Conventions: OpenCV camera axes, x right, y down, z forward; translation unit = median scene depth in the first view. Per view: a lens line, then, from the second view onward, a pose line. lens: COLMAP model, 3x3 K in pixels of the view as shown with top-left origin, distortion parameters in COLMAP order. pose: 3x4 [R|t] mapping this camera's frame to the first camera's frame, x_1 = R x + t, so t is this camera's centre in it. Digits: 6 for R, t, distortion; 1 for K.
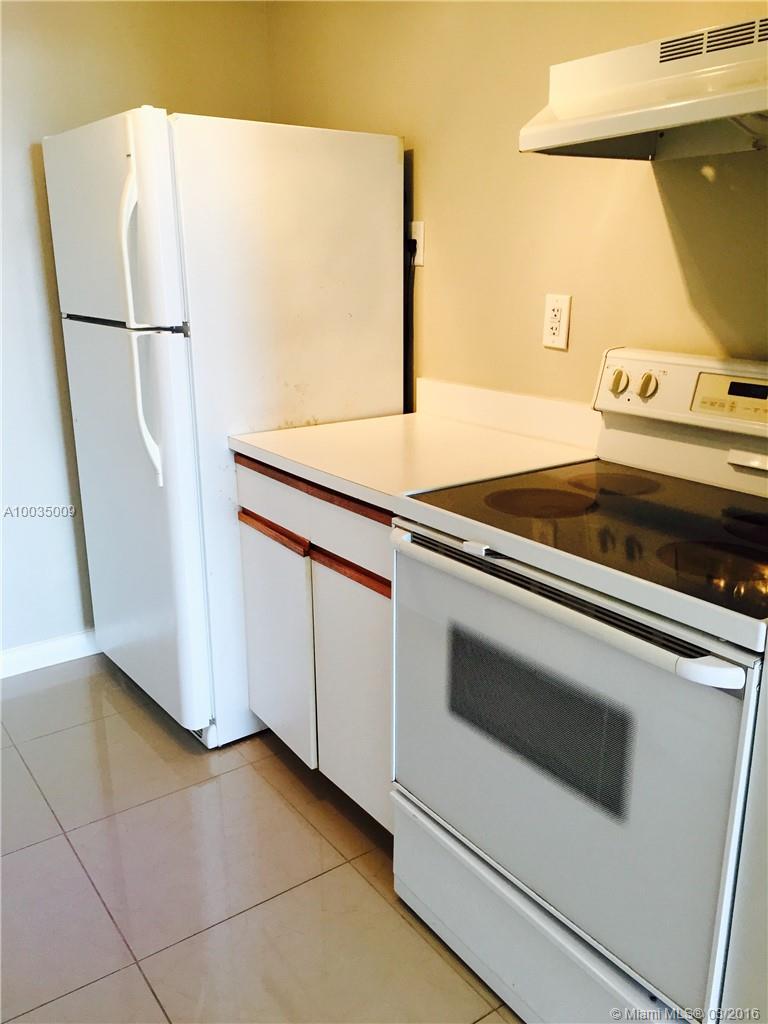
lens RADIAL K [[864.4, 0, 382.3], [0, 864.4, 515.0], [0, 0, 1]] dist [0.073529, -0.013215]
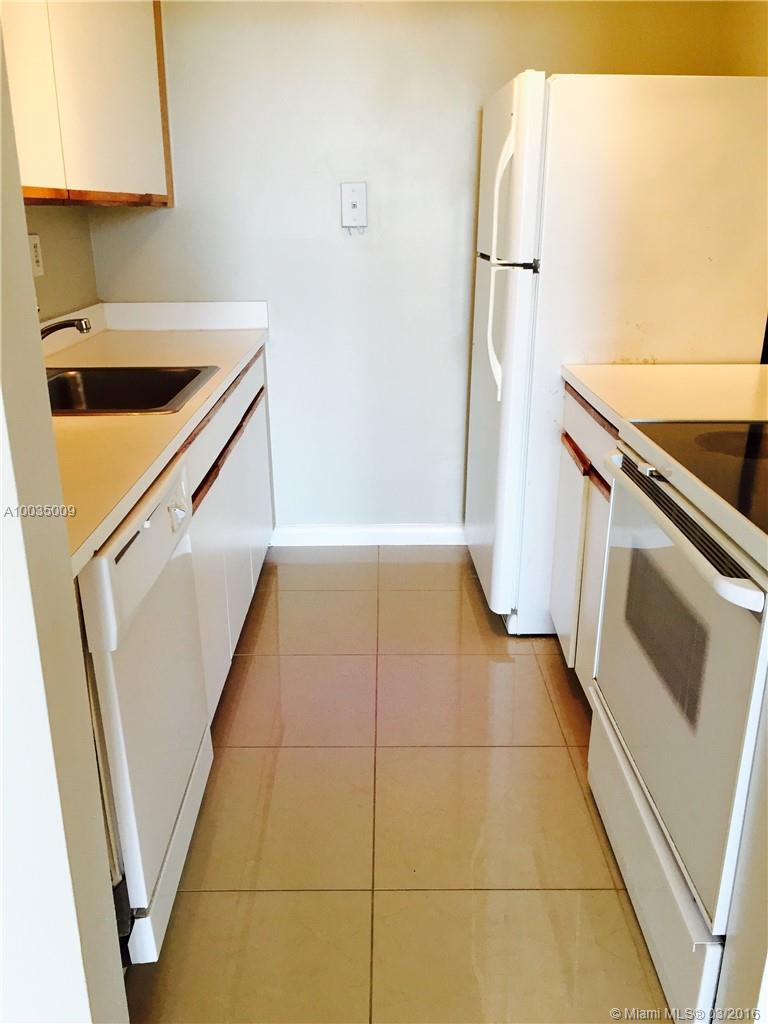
lens RADIAL K [[864.4, 0, 385.3], [0, 864.4, 512.1], [0, 0, 1]] dist [0.073529, -0.013215]
pose [[0.822967, 0.196502, -0.533022, 0.278876], [-0.169874, 0.980463, 0.099175, 0.024429], [0.542096, 0.008929, 0.840269, -0.071678]]
